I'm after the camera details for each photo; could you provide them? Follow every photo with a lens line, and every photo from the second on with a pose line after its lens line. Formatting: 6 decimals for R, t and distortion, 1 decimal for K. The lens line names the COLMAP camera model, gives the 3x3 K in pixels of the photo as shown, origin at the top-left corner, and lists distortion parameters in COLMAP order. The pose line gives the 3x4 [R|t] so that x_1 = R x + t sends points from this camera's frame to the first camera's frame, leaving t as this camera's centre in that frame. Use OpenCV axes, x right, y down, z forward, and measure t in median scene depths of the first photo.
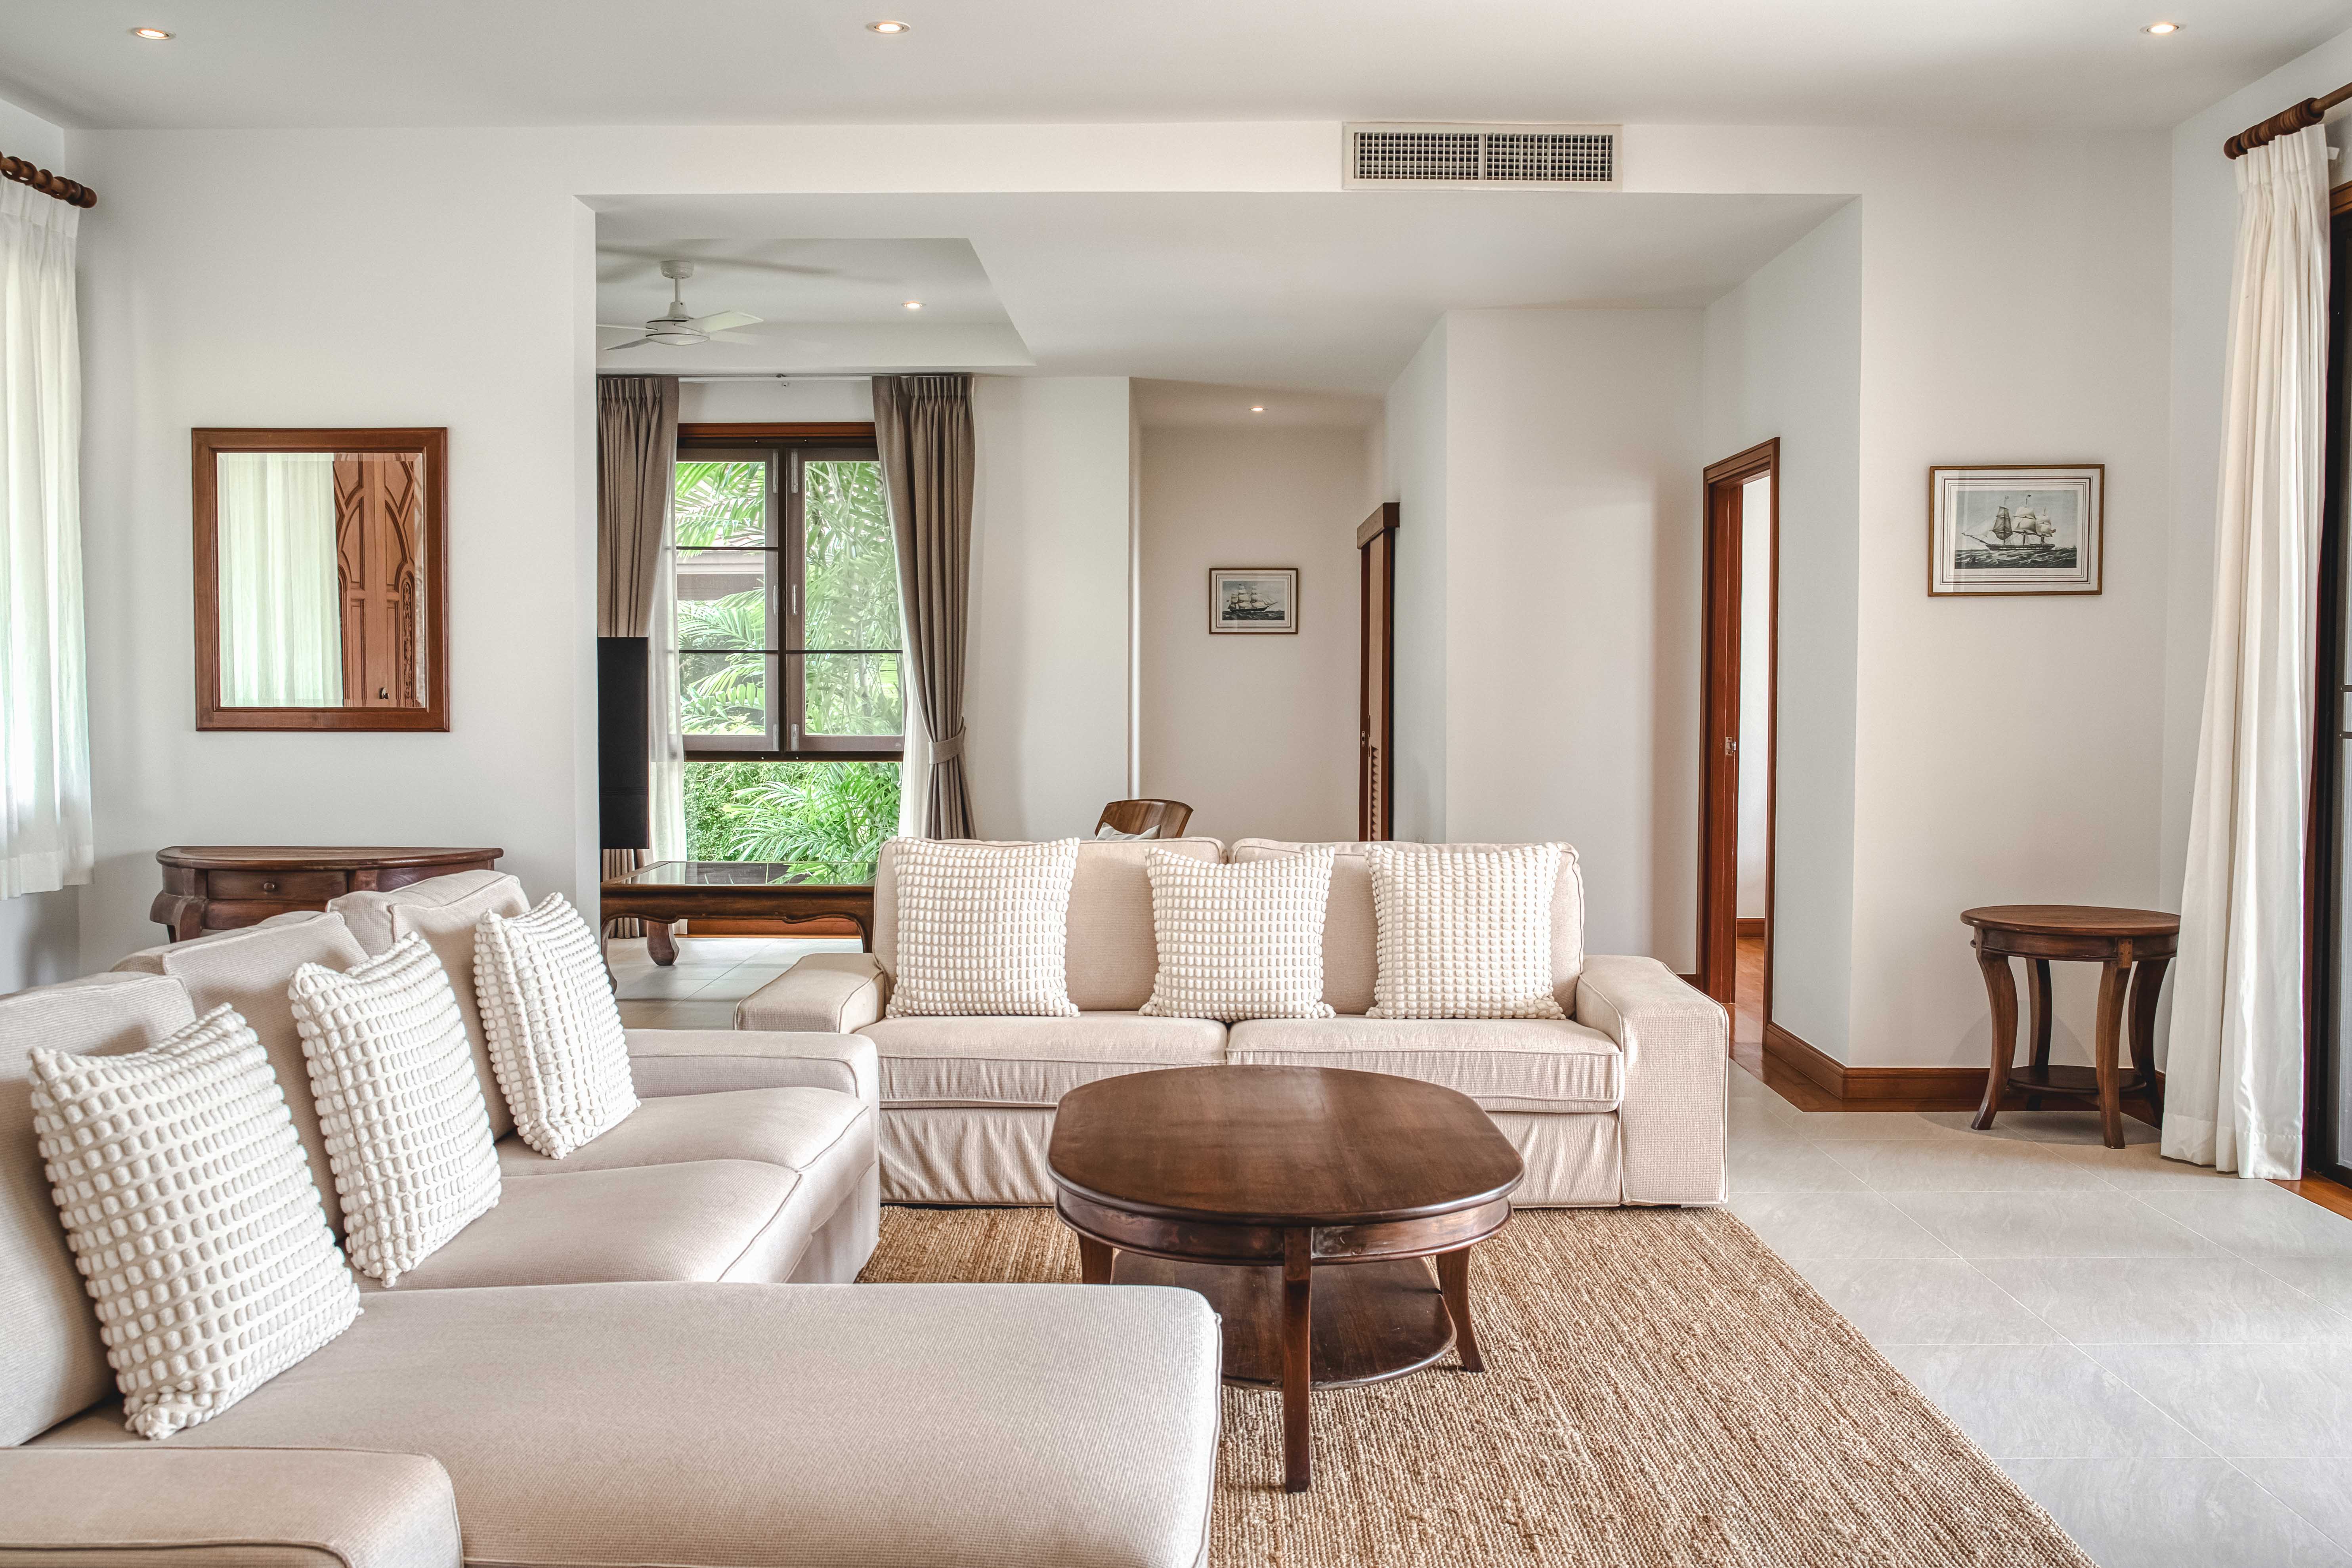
lens RADIAL K [[2134.8, 0, 1176.0], [0, 2134.8, 784.0], [0, 0, 1]] dist [-0.047180, -0.001006]
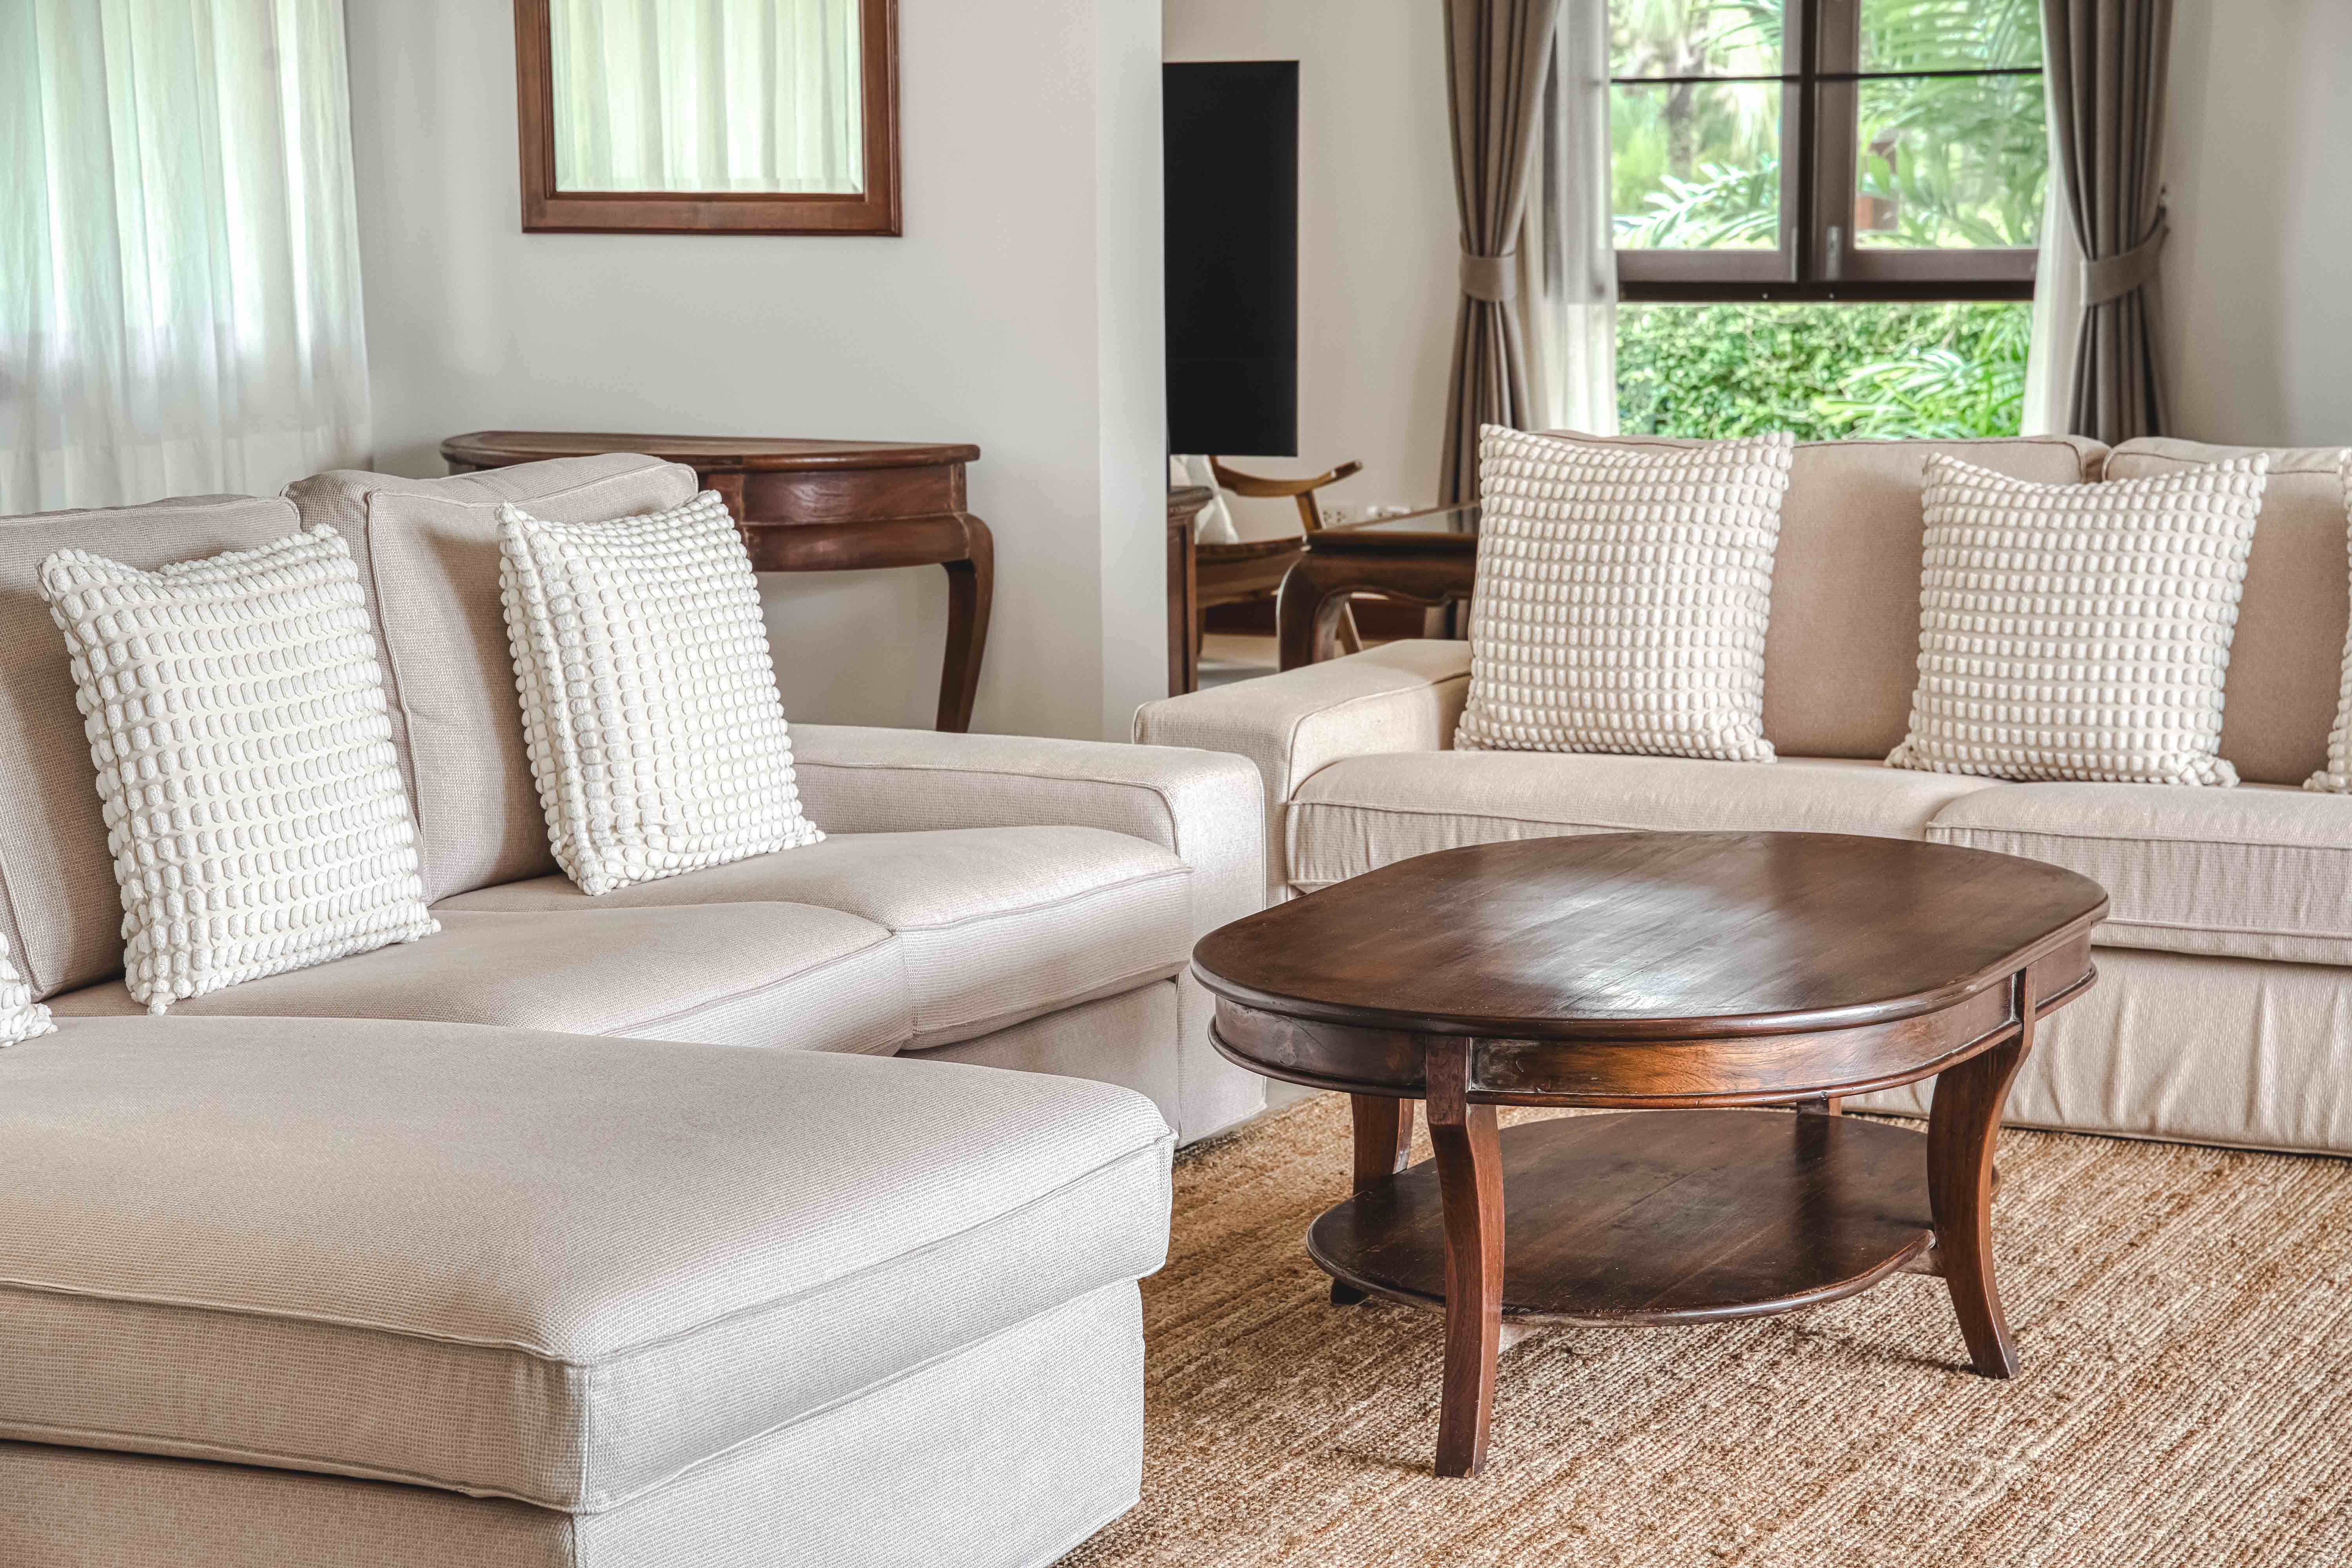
lens RADIAL K [[4878.2, 0, 1176.0], [0, 4878.2, 784.0], [0, 0, 1]] dist [0.291957, -0.018642]
pose [[0.893186, 0.048515, -0.447062, 0.515950], [-0.011947, 0.996372, 0.084258, 0.016257], [0.449528, -0.069917, 0.890526, -0.230185]]
